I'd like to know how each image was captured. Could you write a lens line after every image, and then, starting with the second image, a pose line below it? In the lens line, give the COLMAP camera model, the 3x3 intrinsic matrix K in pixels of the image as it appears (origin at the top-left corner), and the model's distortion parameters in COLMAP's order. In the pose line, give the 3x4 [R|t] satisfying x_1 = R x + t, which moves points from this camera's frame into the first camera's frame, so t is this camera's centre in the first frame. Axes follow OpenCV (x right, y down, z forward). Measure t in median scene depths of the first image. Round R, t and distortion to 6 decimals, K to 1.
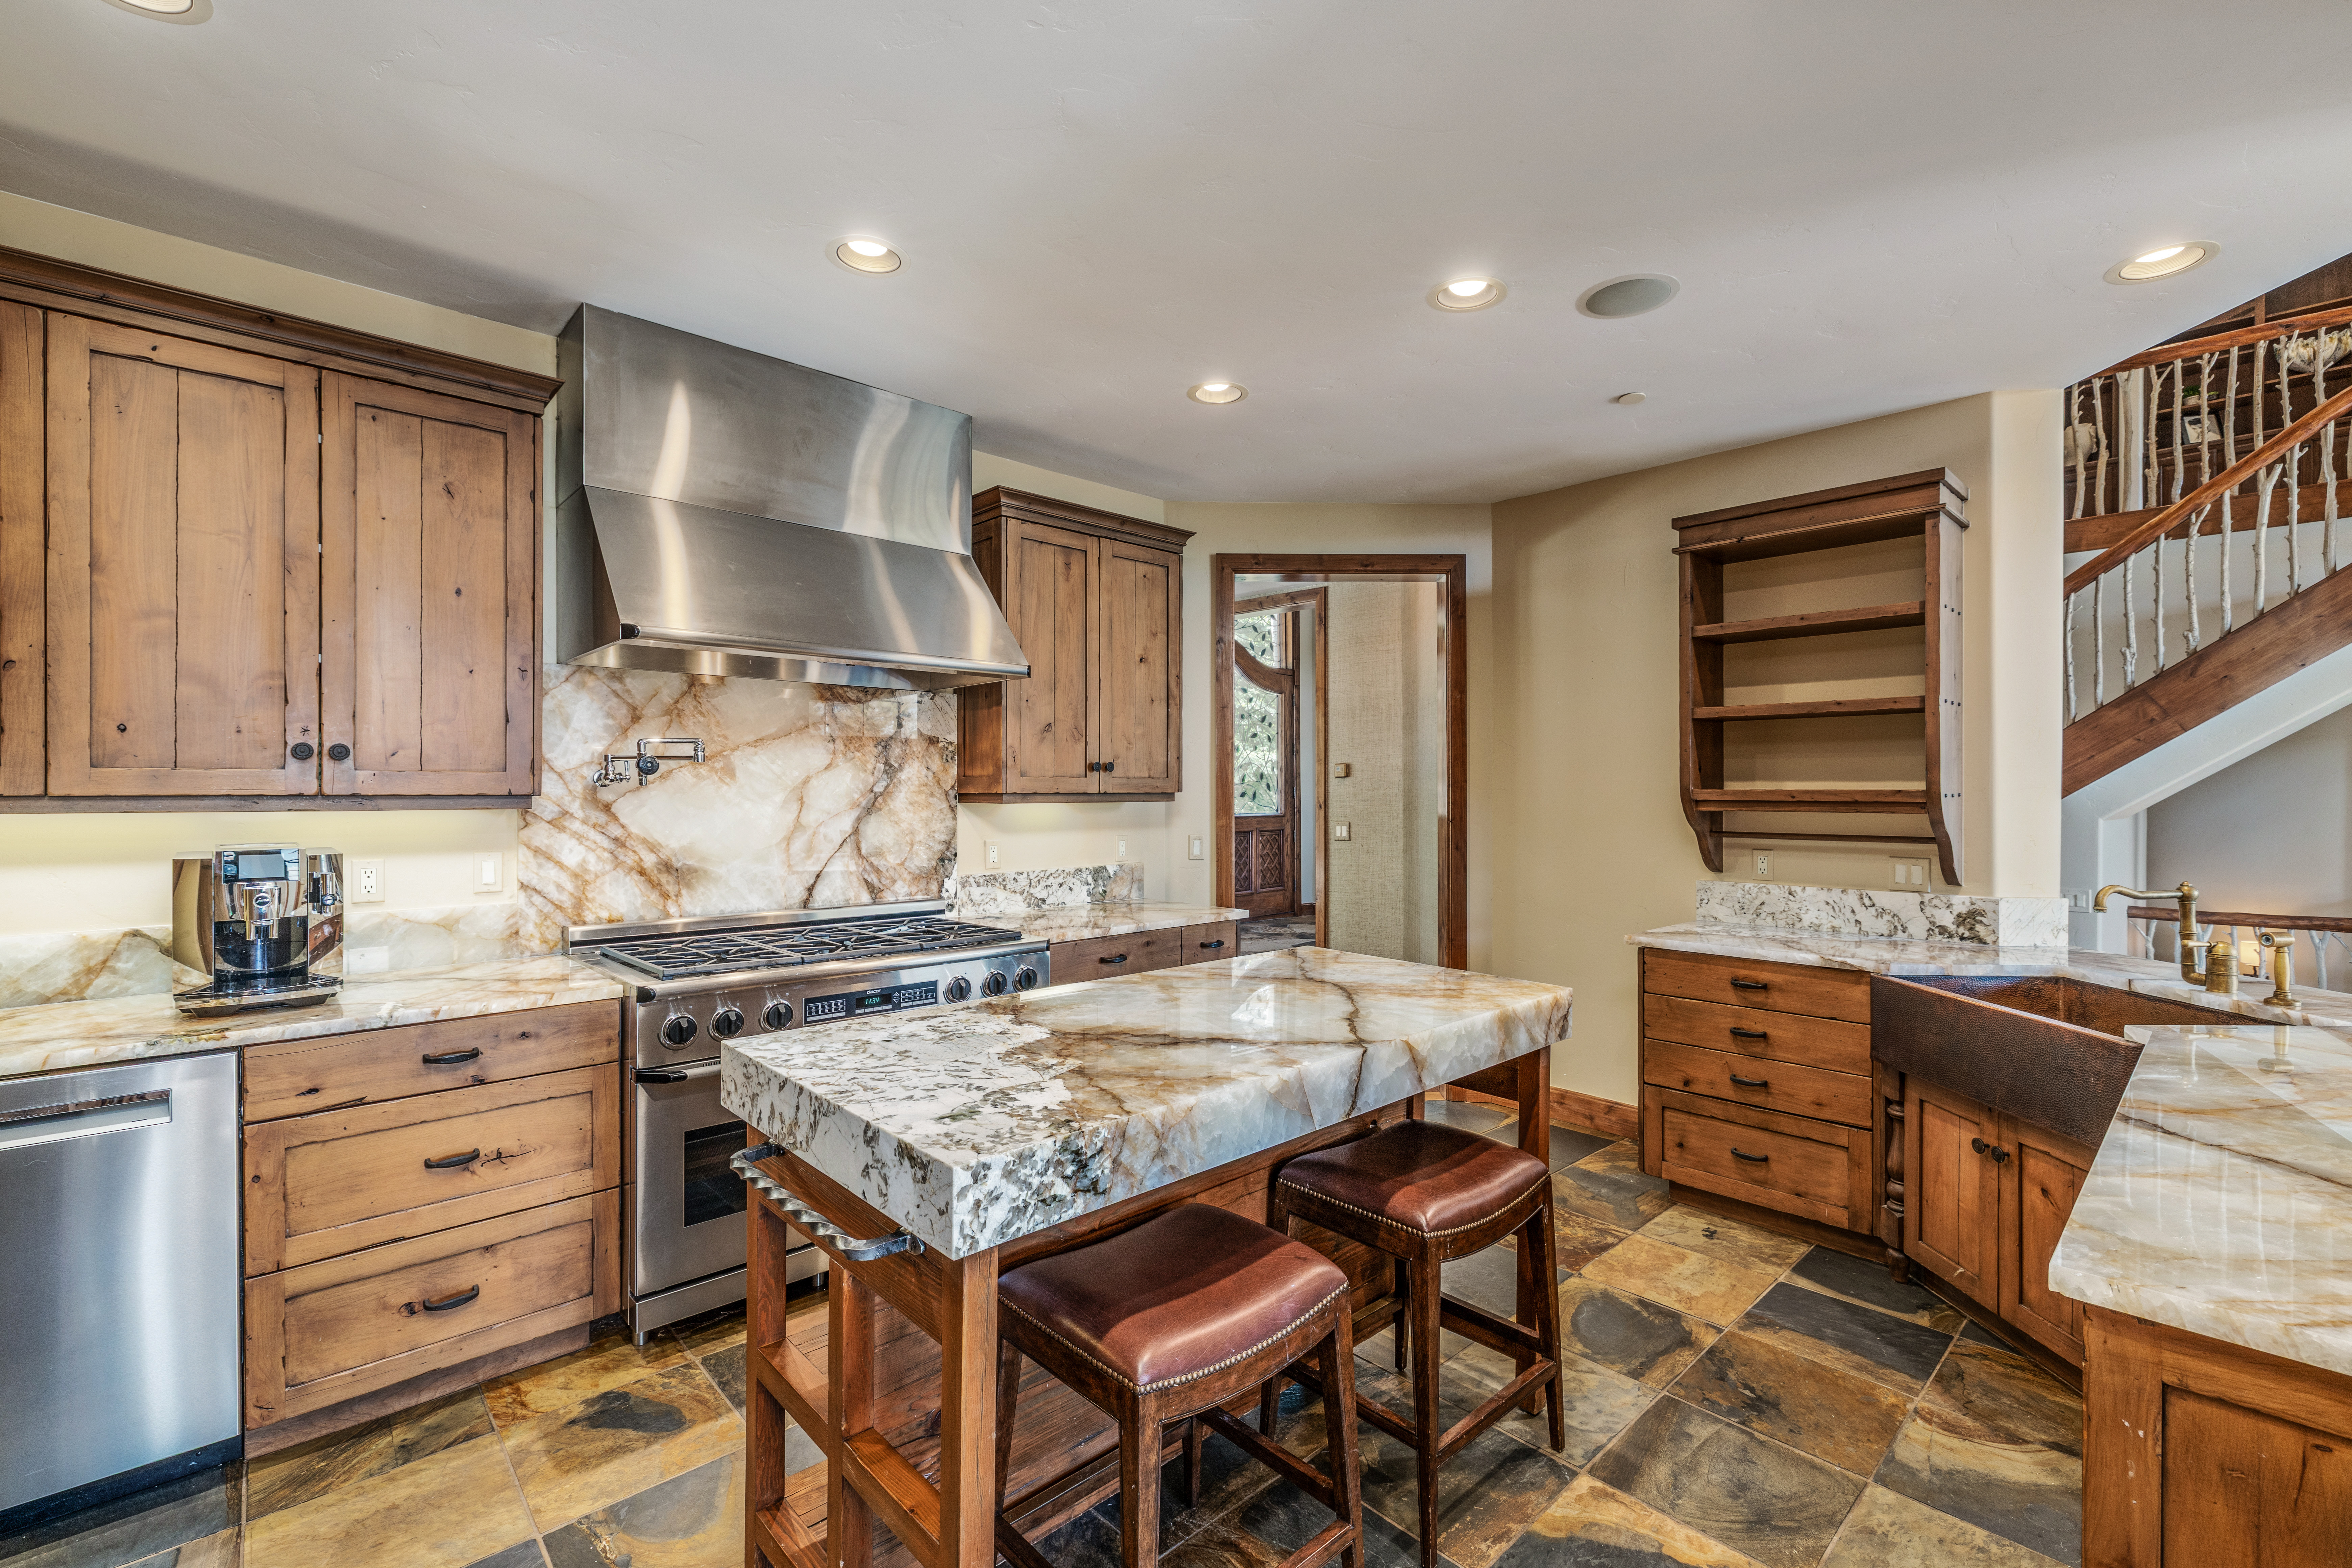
lens RADIAL K [[1018.4, 0, 1172.0], [0, 1018.4, 789.5], [0, 0, 1]] dist [0.007220, 0.000260]
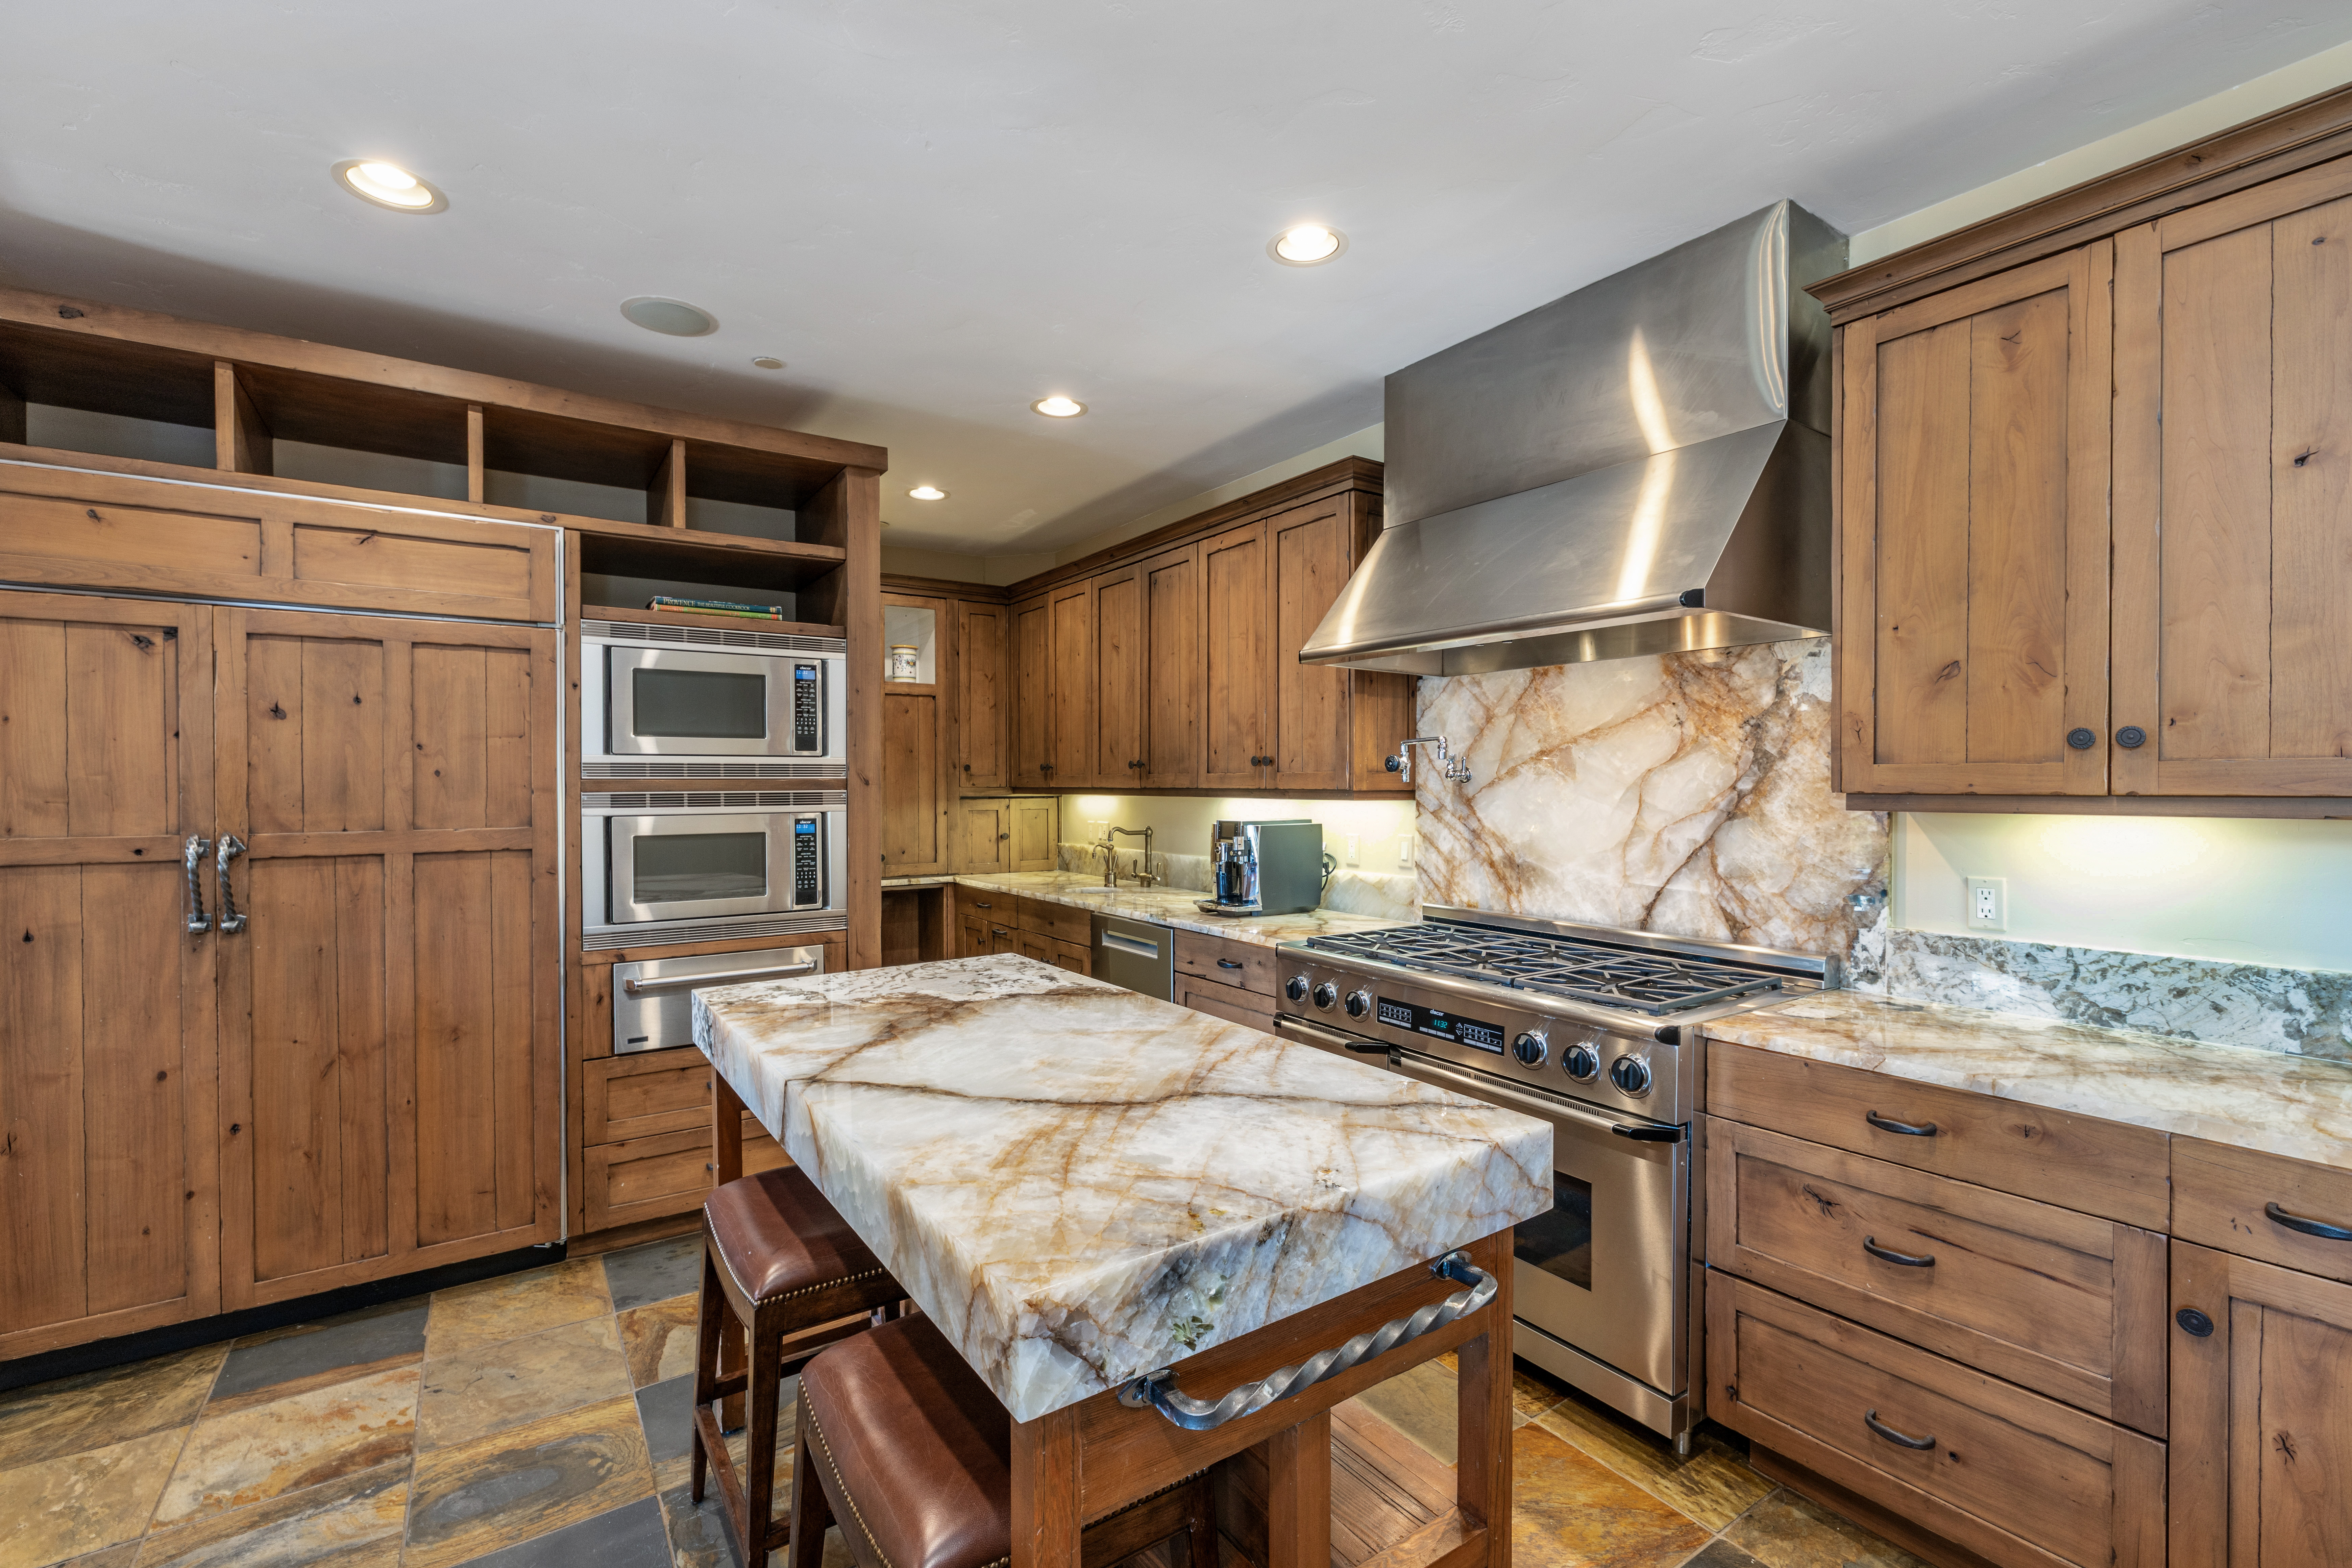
lens RADIAL K [[1018.4, 0, 1172.0], [0, 1018.4, 789.5], [0, 0, 1]] dist [0.007220, 0.000260]
pose [[-0.143237, 0.009499, -0.989643, 0.526508], [0.003154, 0.999953, 0.009142, -0.006230], [0.989683, -0.001812, -0.143260, 0.766793]]
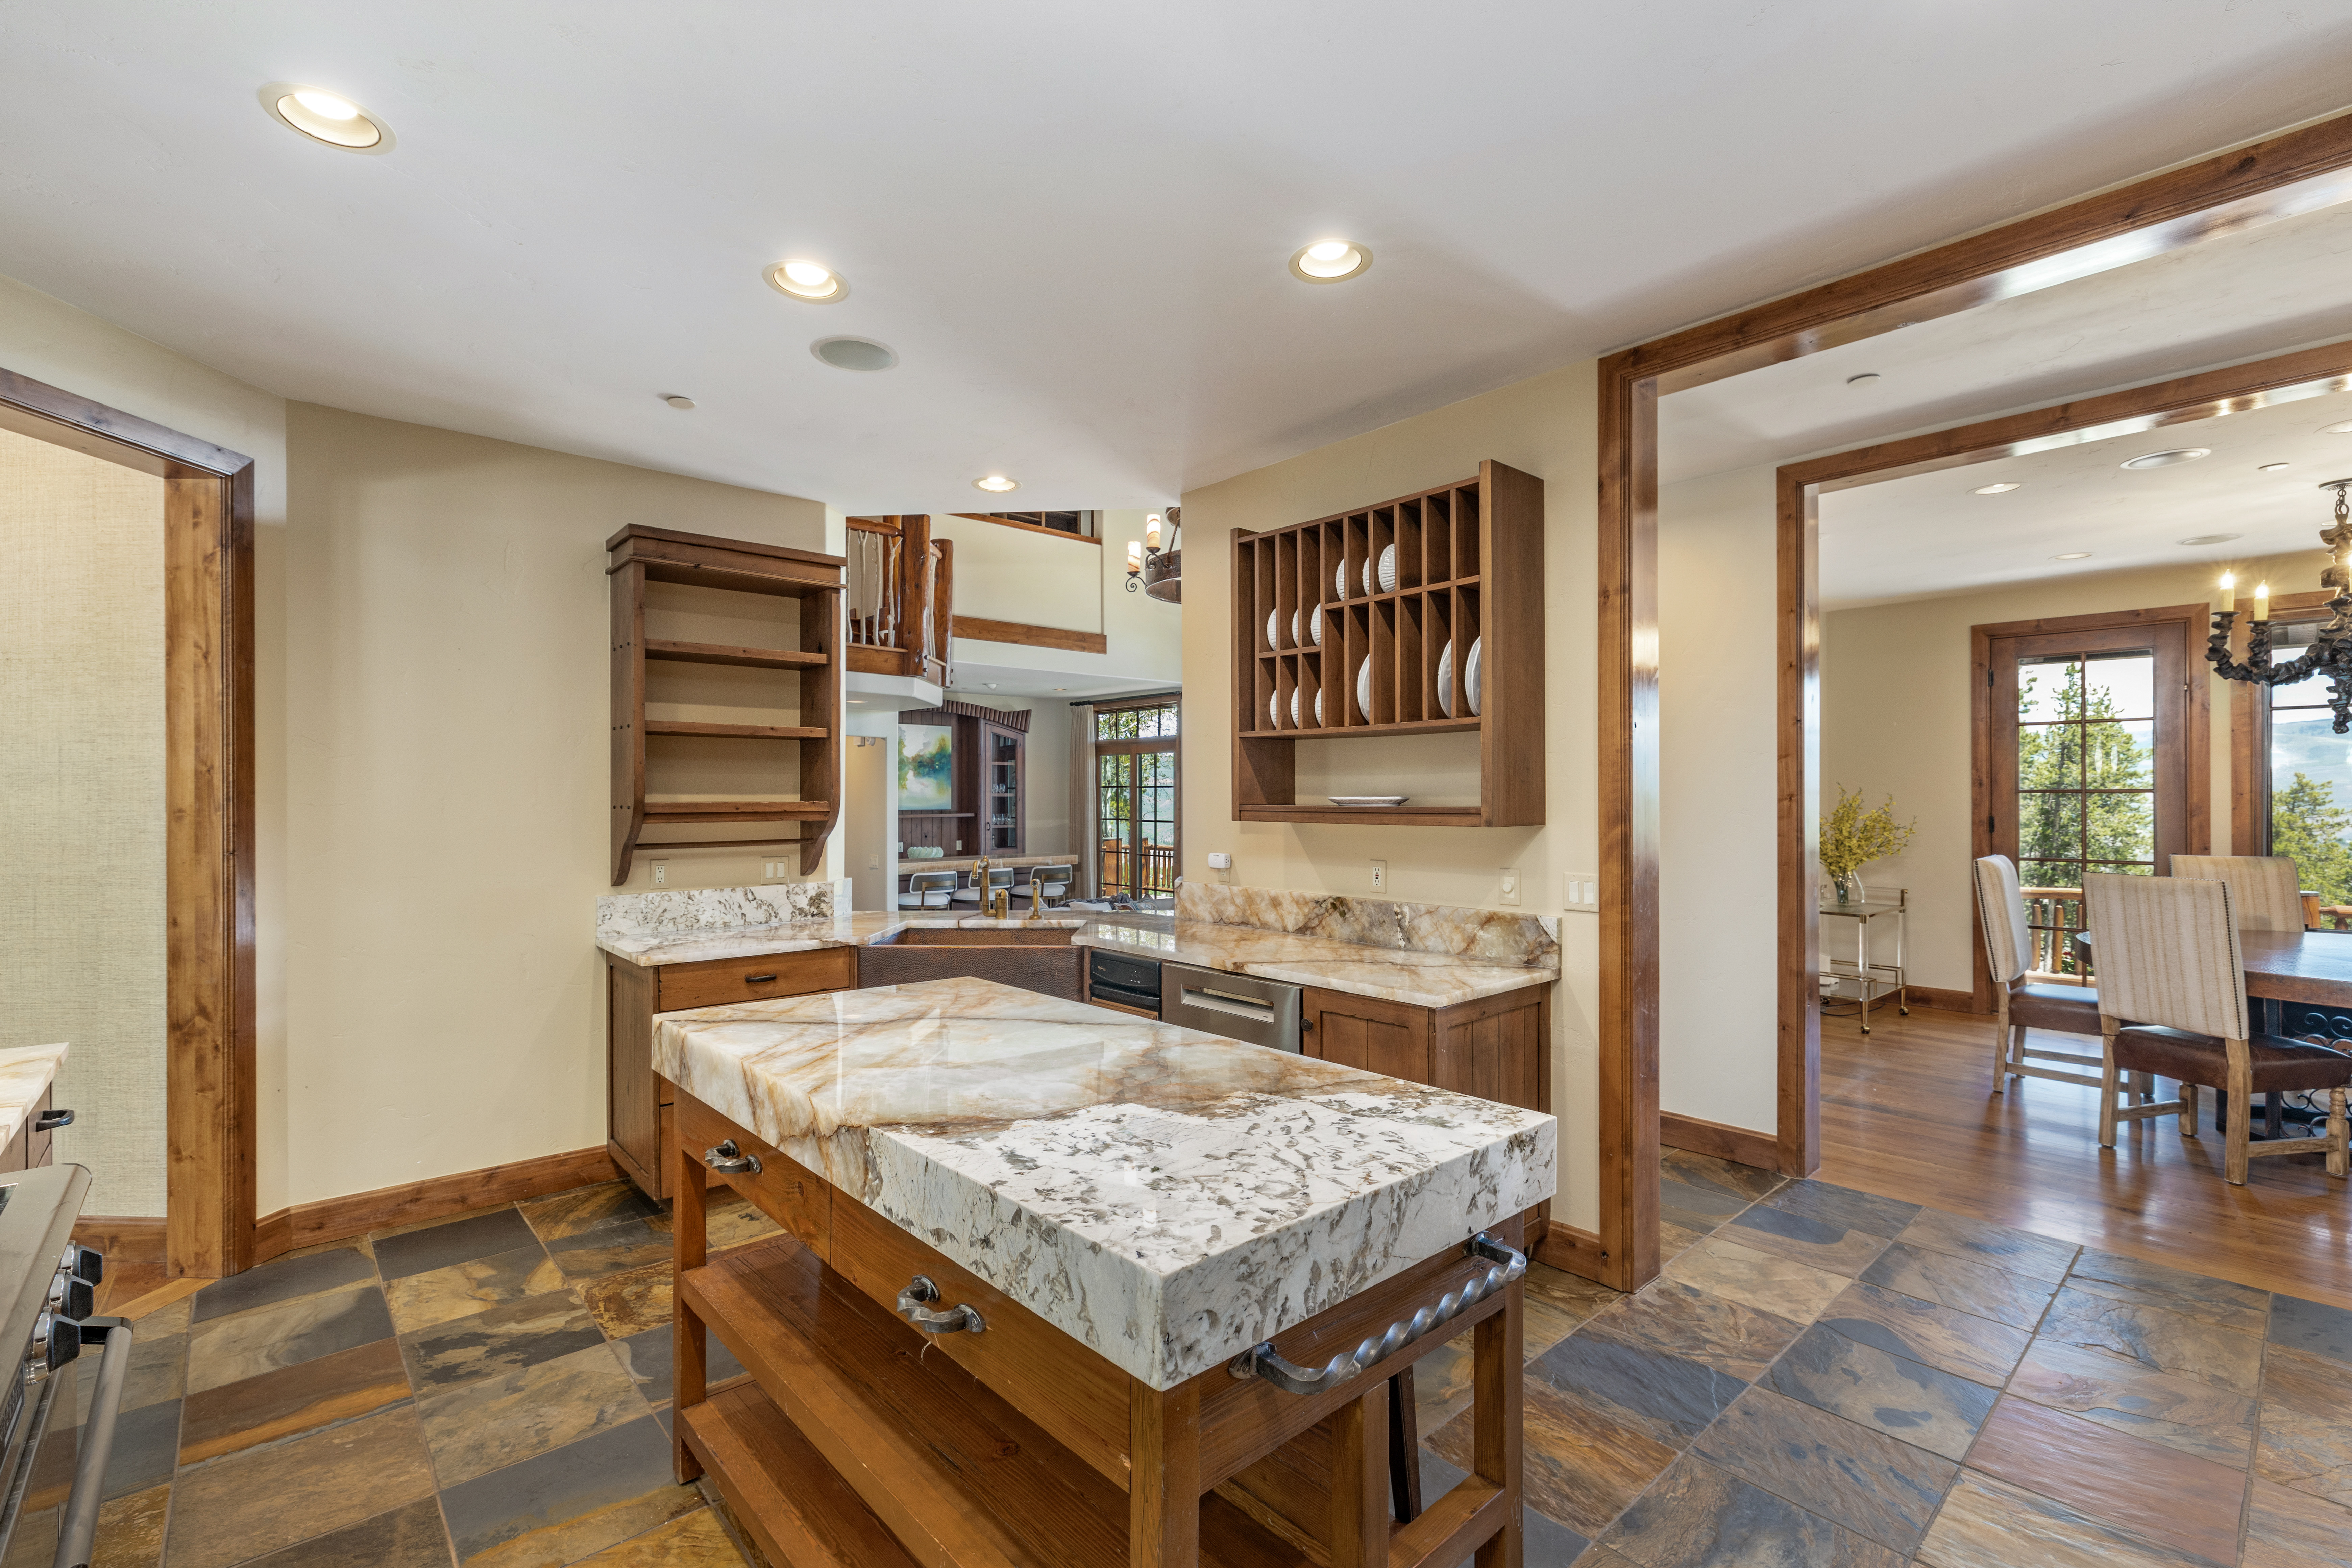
lens RADIAL K [[1018.4, 0, 1172.0], [0, 1018.4, 789.5], [0, 0, 1]] dist [0.007220, 0.000260]
pose [[0.017649, 0.006184, 0.999825, -0.523169], [0.003118, 0.999976, -0.006240, -0.005693], [-0.999839, 0.003228, 0.017629, 0.519643]]
